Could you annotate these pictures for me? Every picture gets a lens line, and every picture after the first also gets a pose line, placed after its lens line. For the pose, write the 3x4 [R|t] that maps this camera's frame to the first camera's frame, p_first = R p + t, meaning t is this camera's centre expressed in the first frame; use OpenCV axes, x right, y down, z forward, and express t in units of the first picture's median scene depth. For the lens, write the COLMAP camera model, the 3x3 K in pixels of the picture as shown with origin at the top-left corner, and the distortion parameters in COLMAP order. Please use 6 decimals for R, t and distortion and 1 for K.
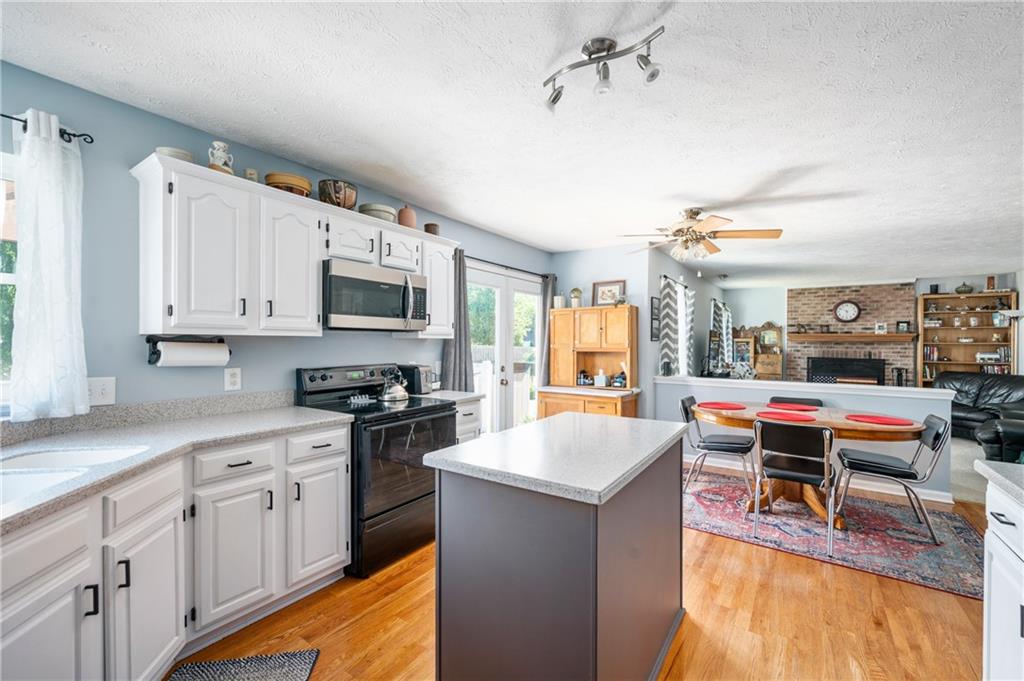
lens RADIAL K [[434.1, 0, 508.1], [0, 434.1, 342.2], [0, 0, 1]] dist [0.003526, 0.000099]
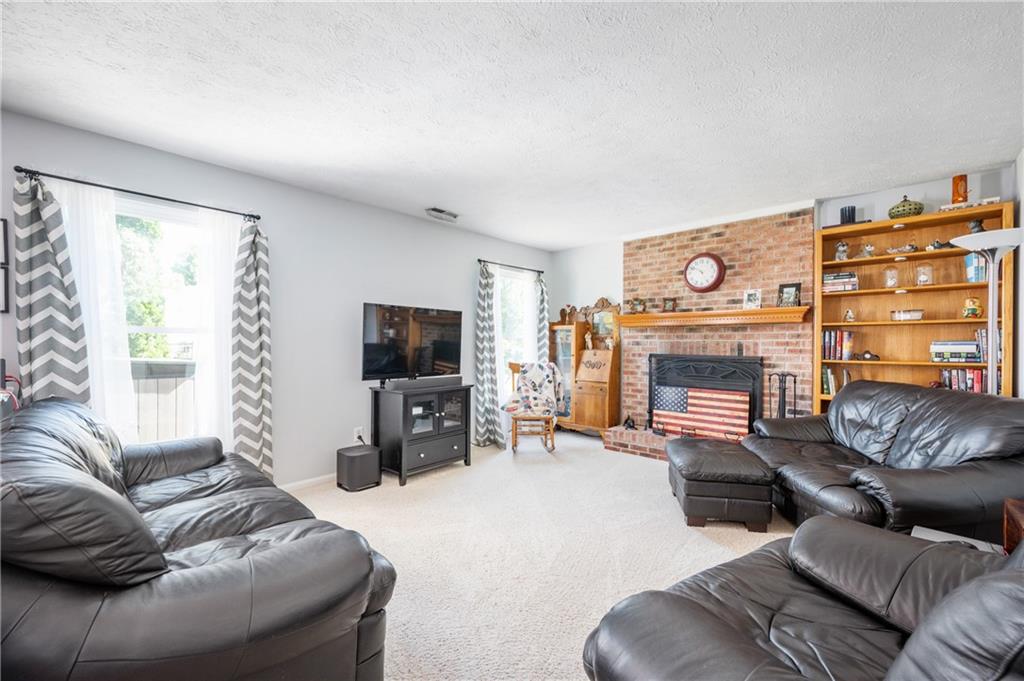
lens RADIAL K [[406.5, 0, 515.7], [0, 406.5, 344.8], [0, 0, 1]] dist [-0.002301, -0.000174]
pose [[0.990062, -0.010814, -0.140216, 0.626870], [0.011596, 0.999921, 0.004765, 0.018158], [0.140154, -0.006343, 0.990109, 0.456809]]
